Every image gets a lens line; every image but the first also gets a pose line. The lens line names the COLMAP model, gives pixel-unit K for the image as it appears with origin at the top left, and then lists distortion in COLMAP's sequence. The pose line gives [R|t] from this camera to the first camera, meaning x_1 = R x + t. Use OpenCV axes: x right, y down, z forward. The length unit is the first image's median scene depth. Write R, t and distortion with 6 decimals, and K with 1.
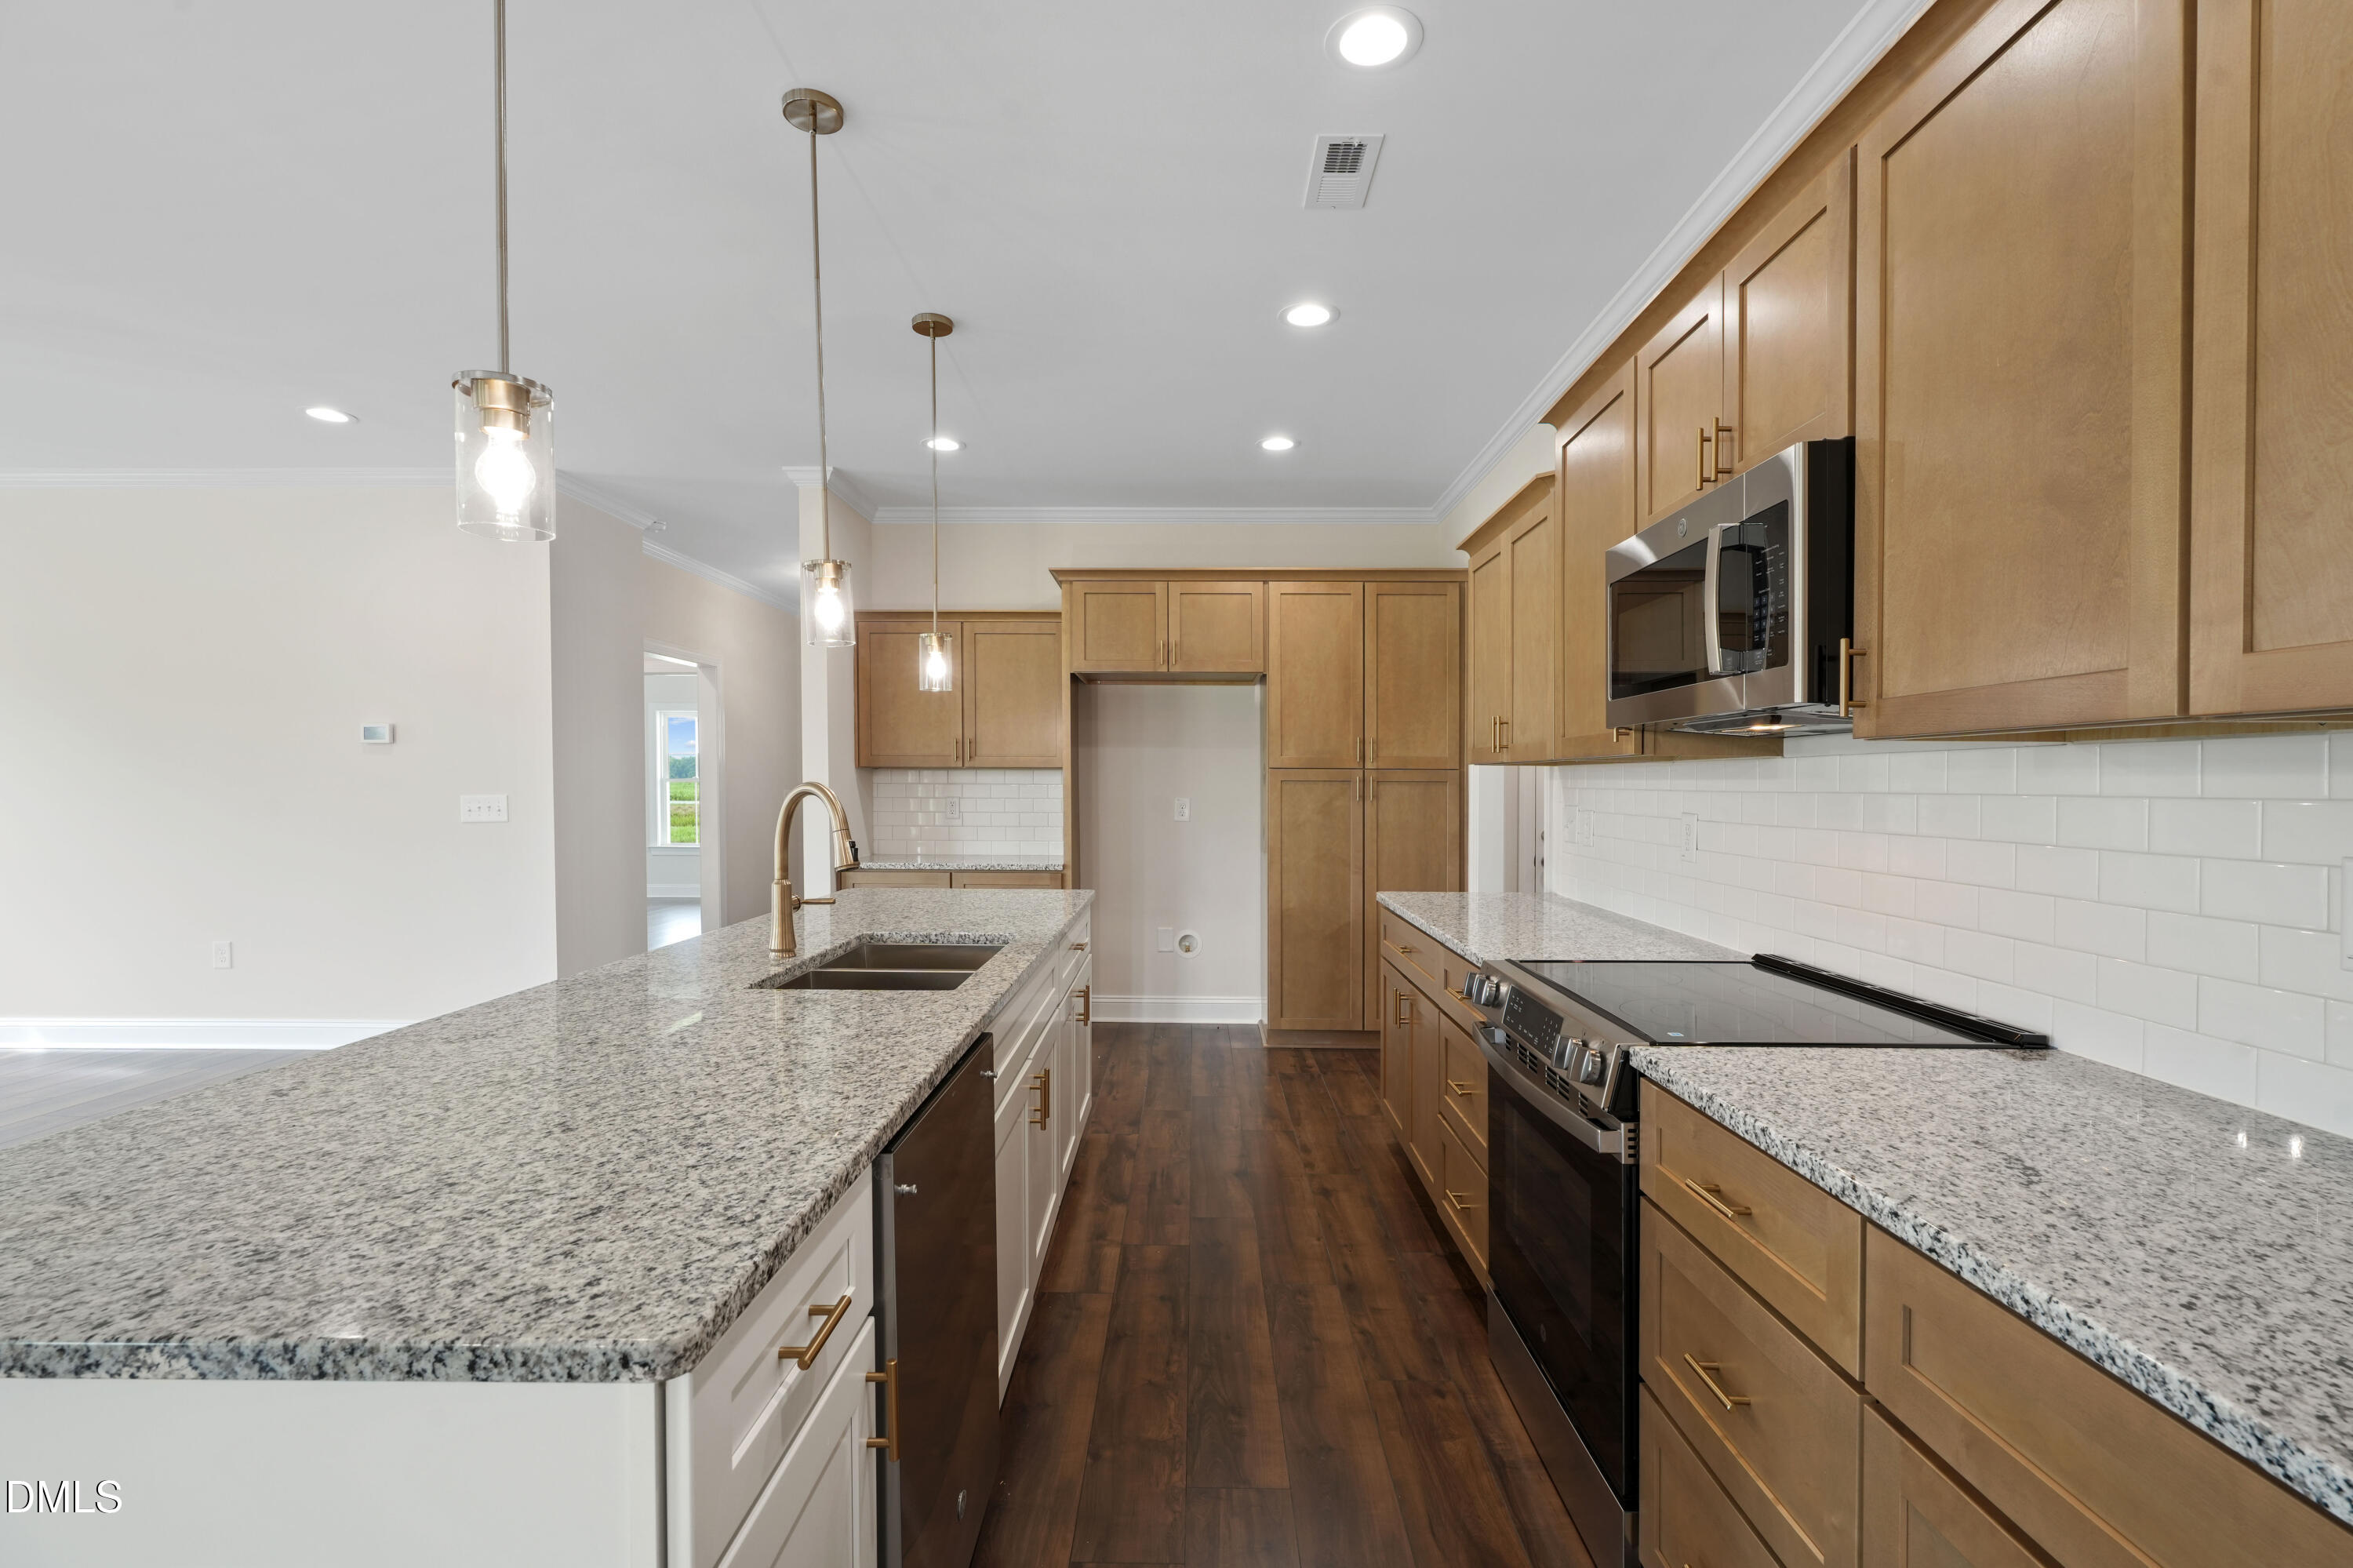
lens RADIAL K [[1053.4, 0, 1175.1], [0, 1053.4, 791.4], [0, 0, 1]] dist [-0.000926, 0.000435]
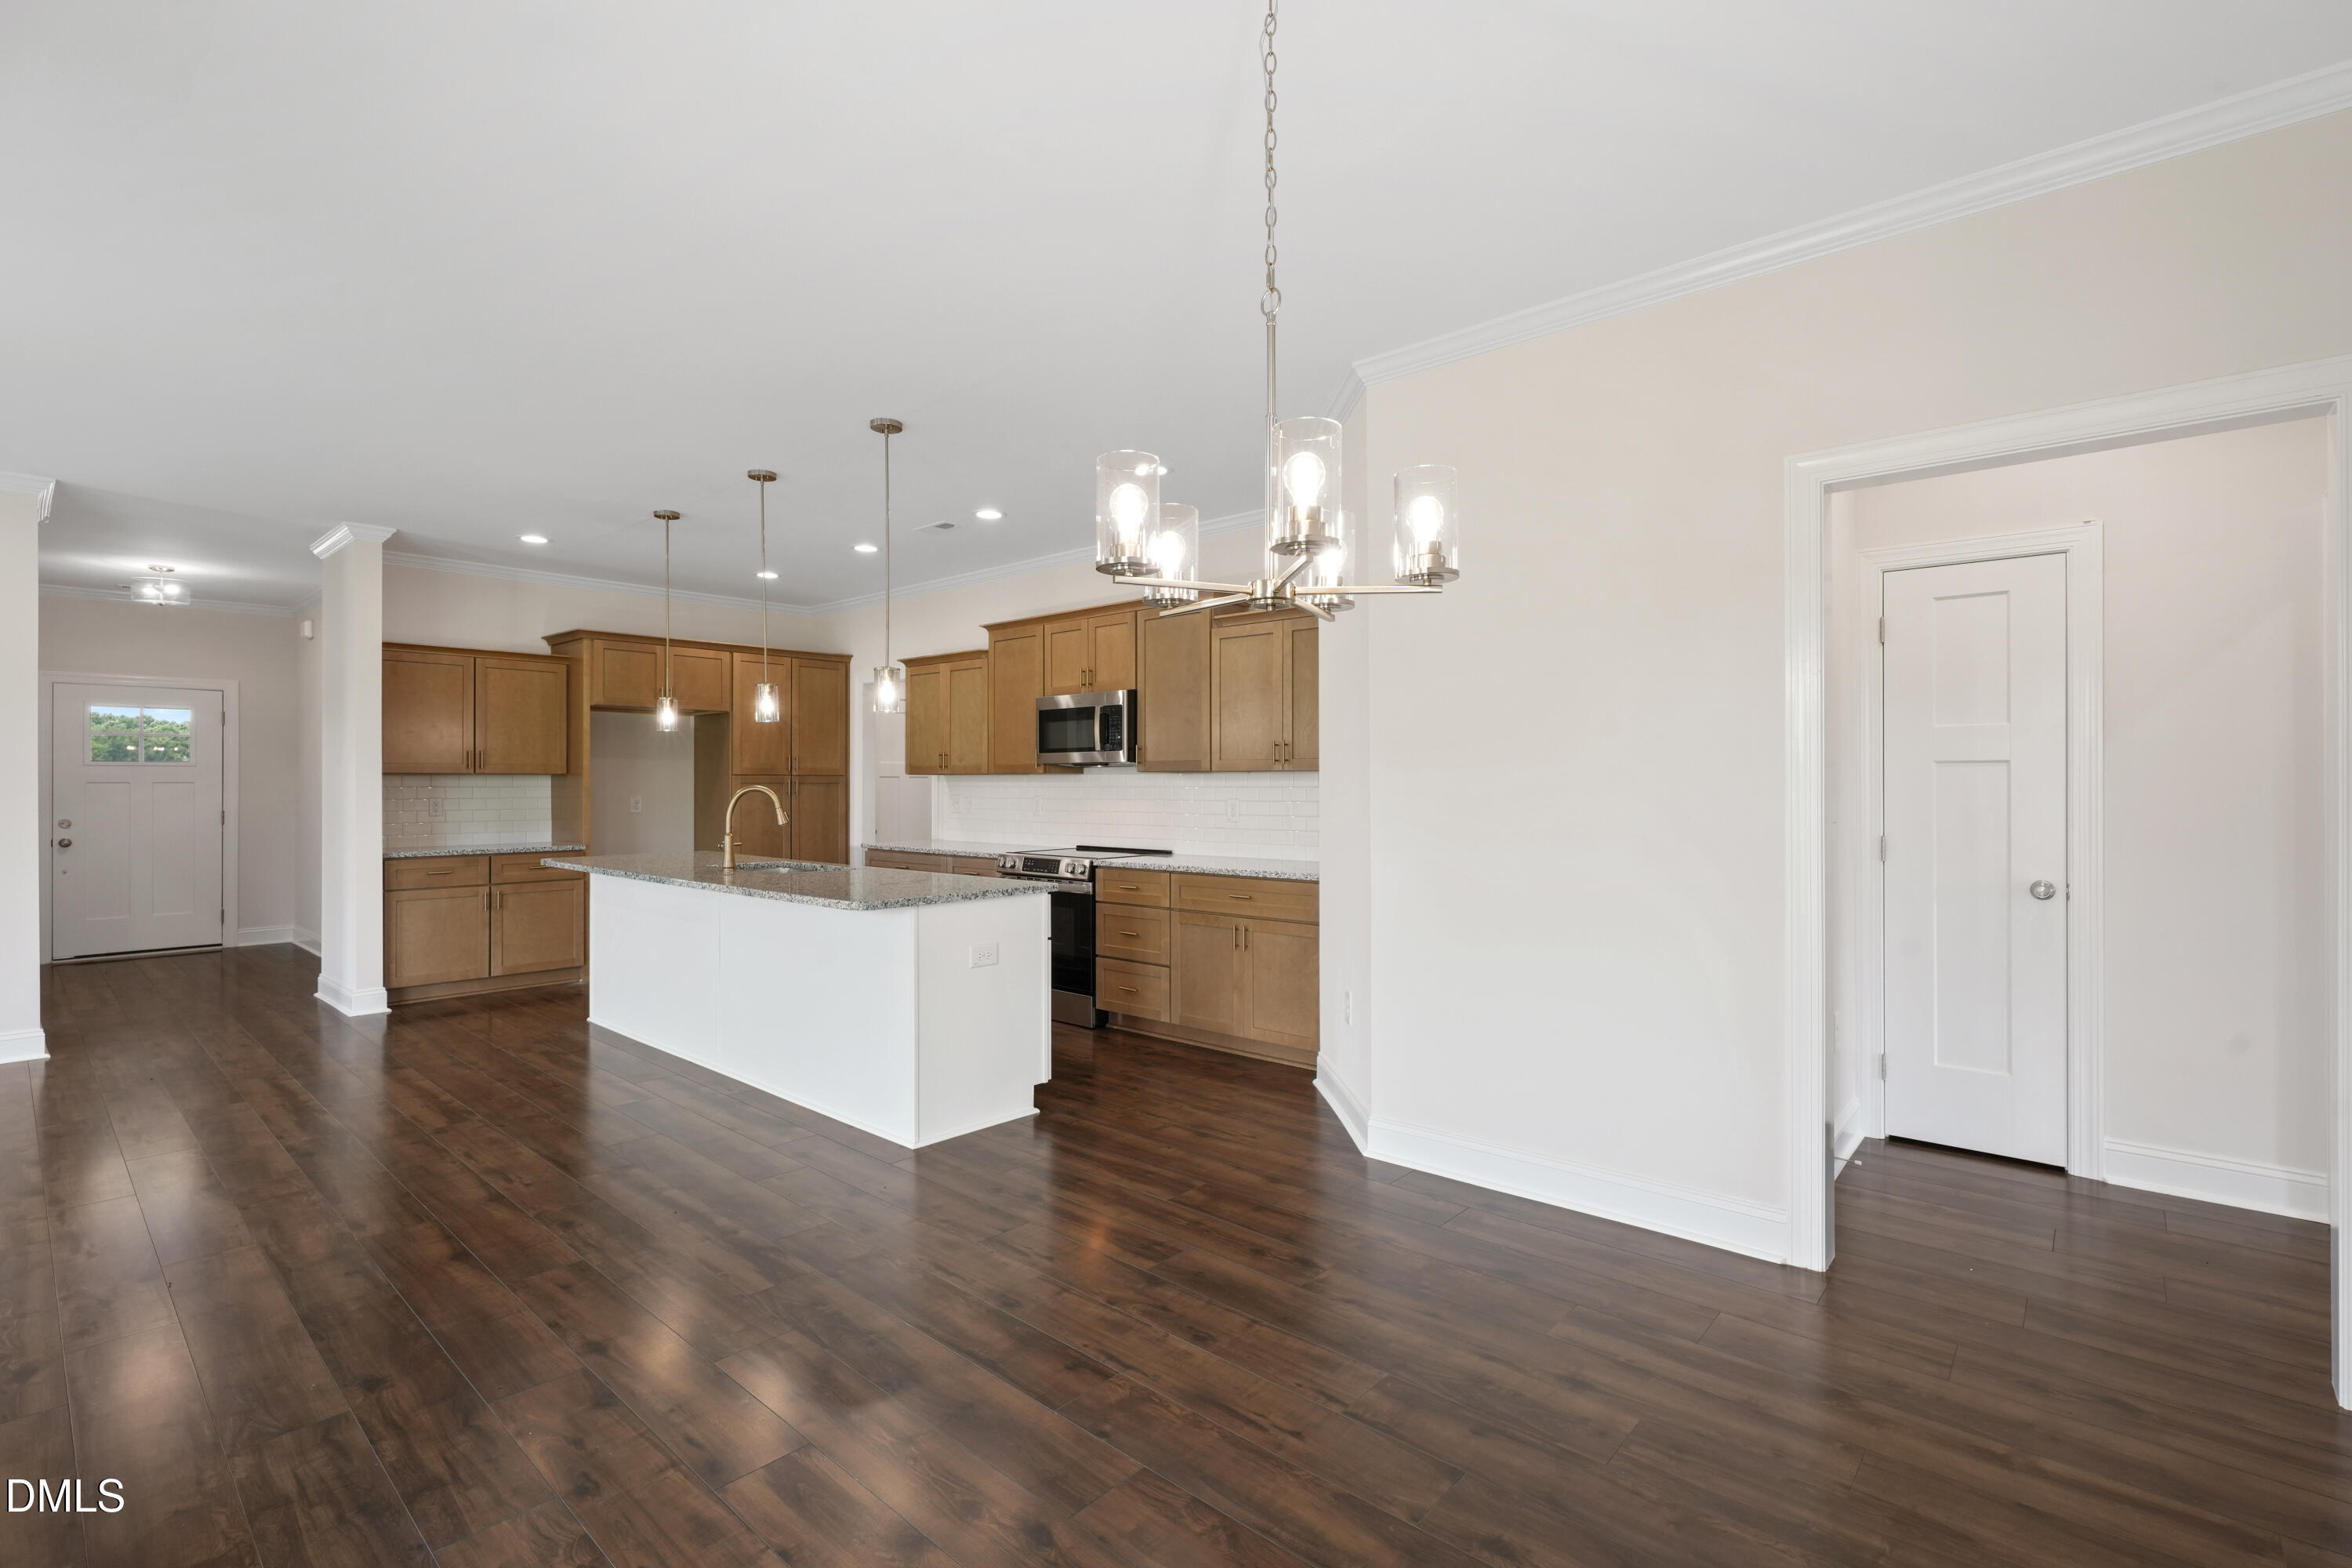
lens RADIAL K [[1052.9, 0, 1179.1], [0, 1052.9, 773.3], [0, 0, 1]] dist [-0.000926, 0.000435]
pose [[0.648129, -0.000423, 0.761531, -0.658402], [0.011728, 0.999887, -0.009427, -0.002179], [-0.761440, 0.015041, 0.648060, -0.478621]]
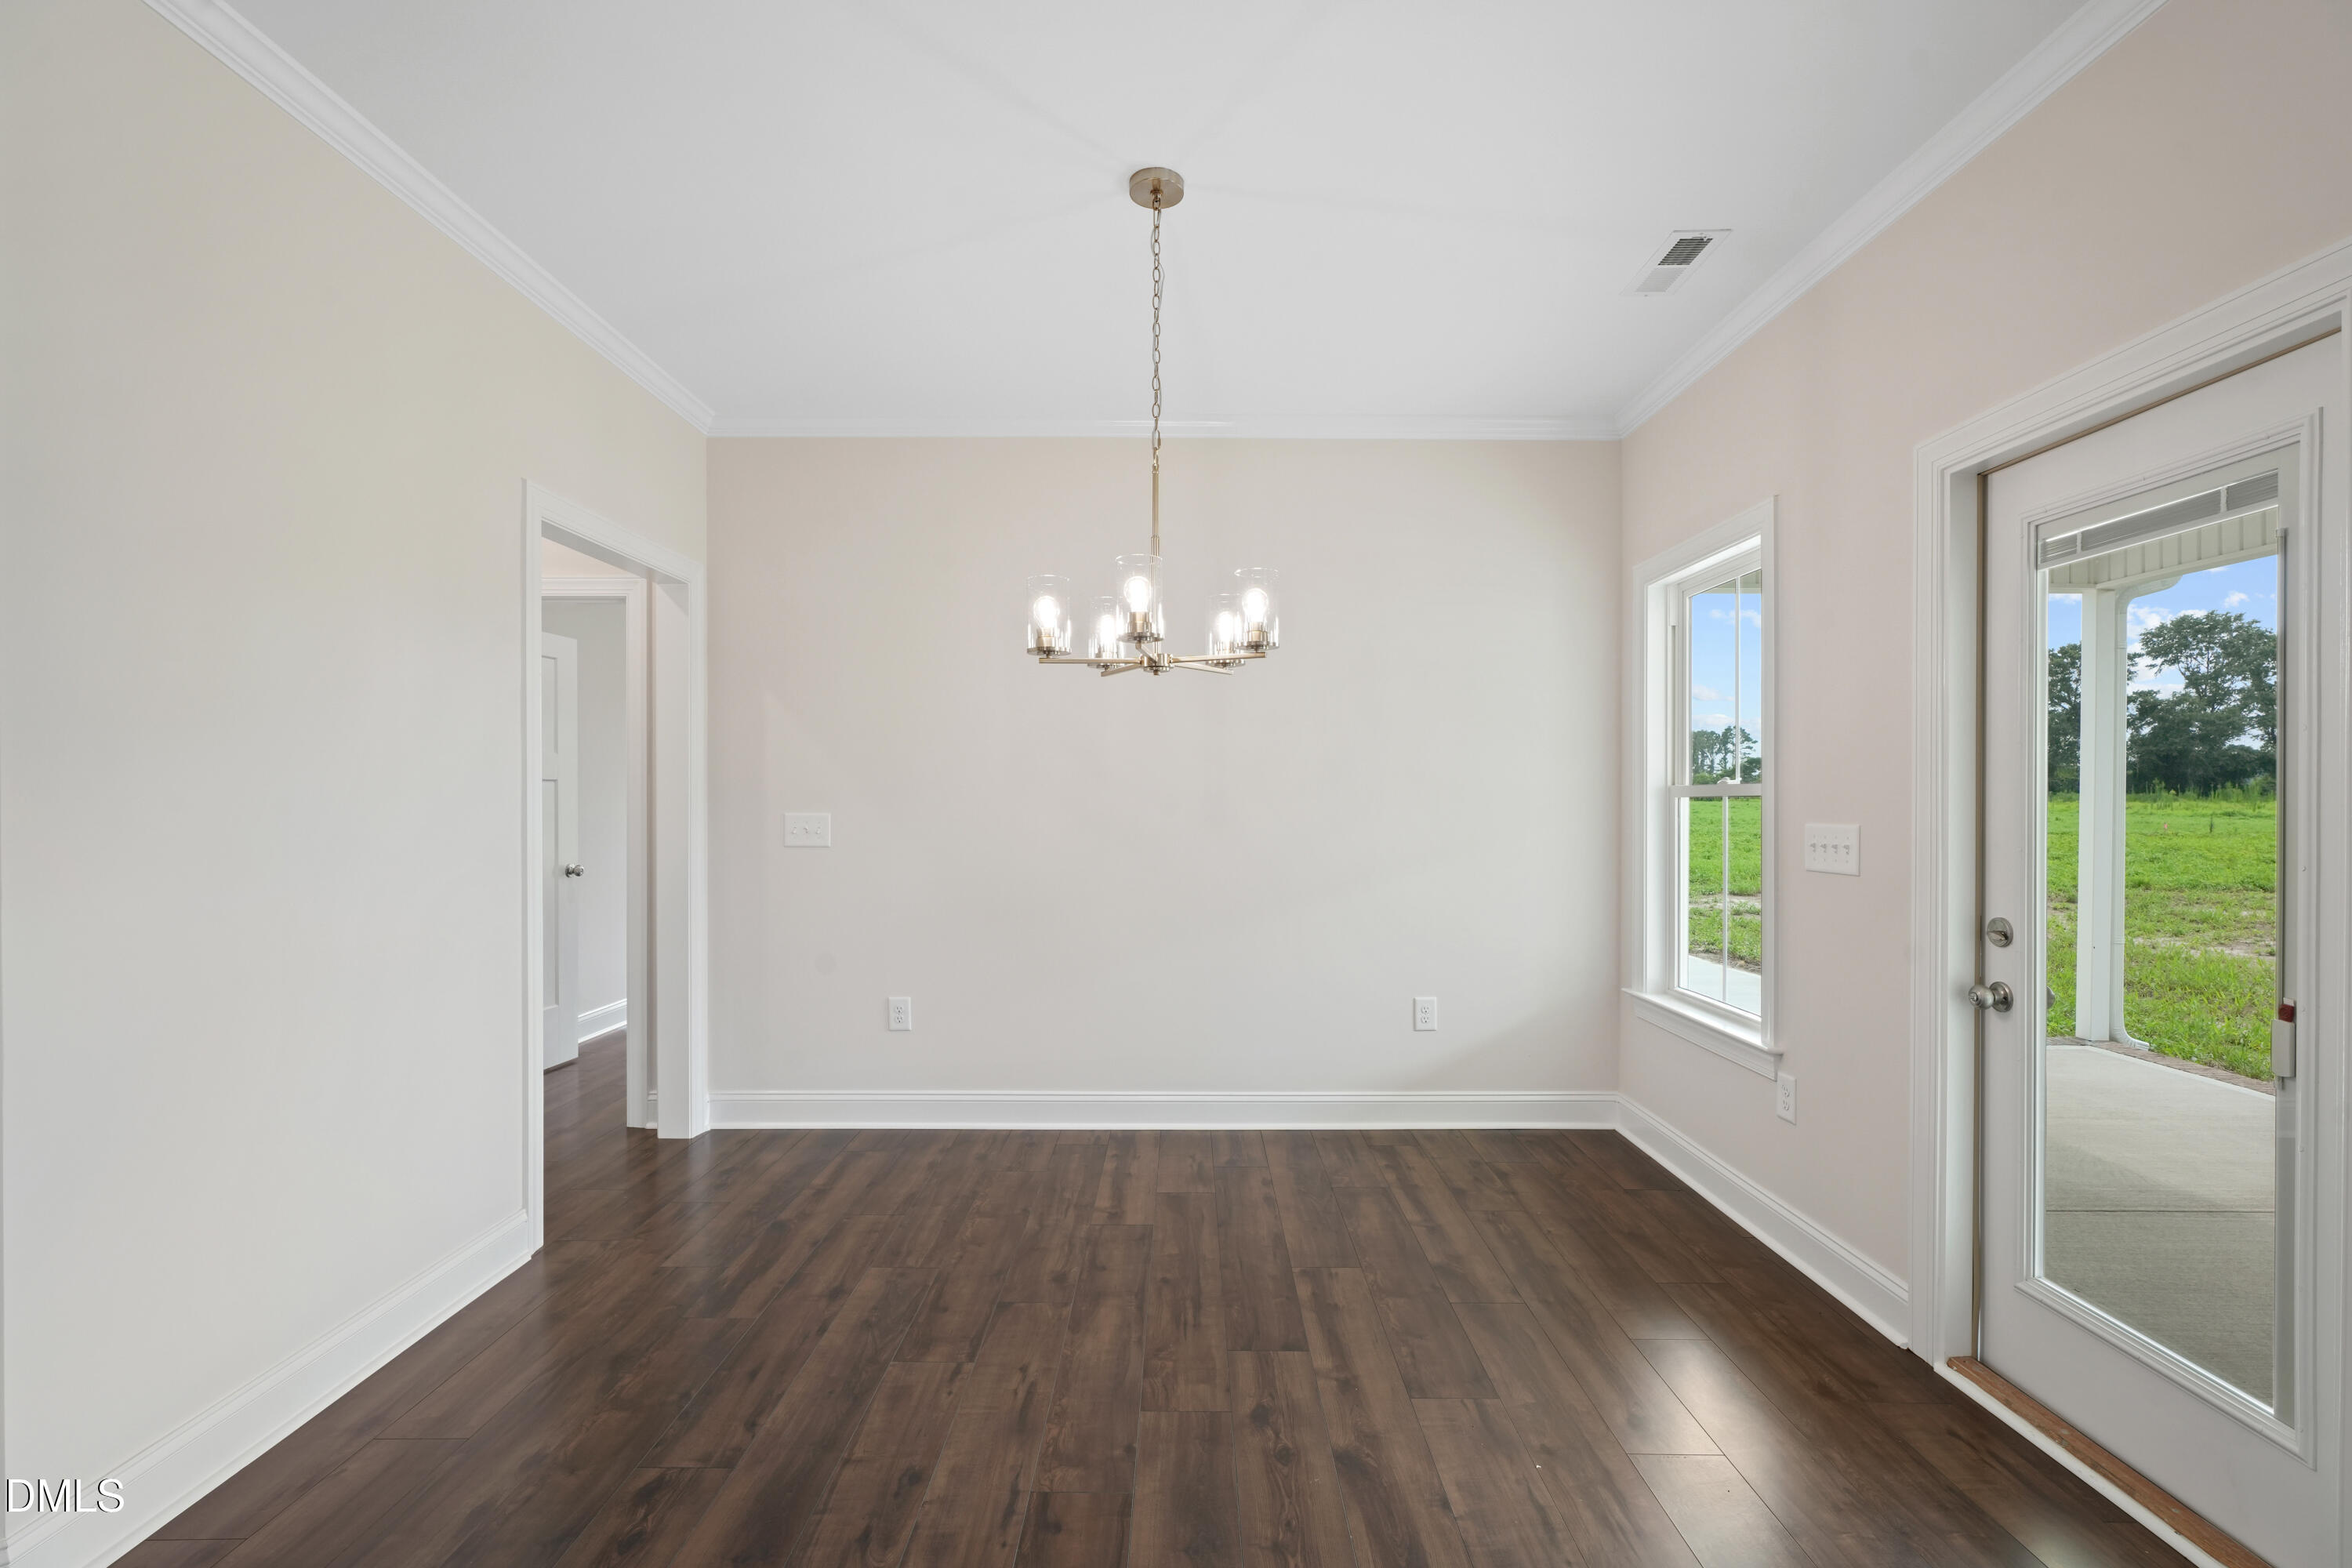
lens RADIAL K [[1052.9, 0, 1188.1], [0, 1052.9, 792.7], [0, 0, 1]] dist [-0.000926, 0.000435]
pose [[-0.999662, -0.005395, -0.025434, -0.366635], [-0.005582, 0.999958, 0.007302, -0.005884], [0.025394, 0.007441, -0.999650, 0.243010]]
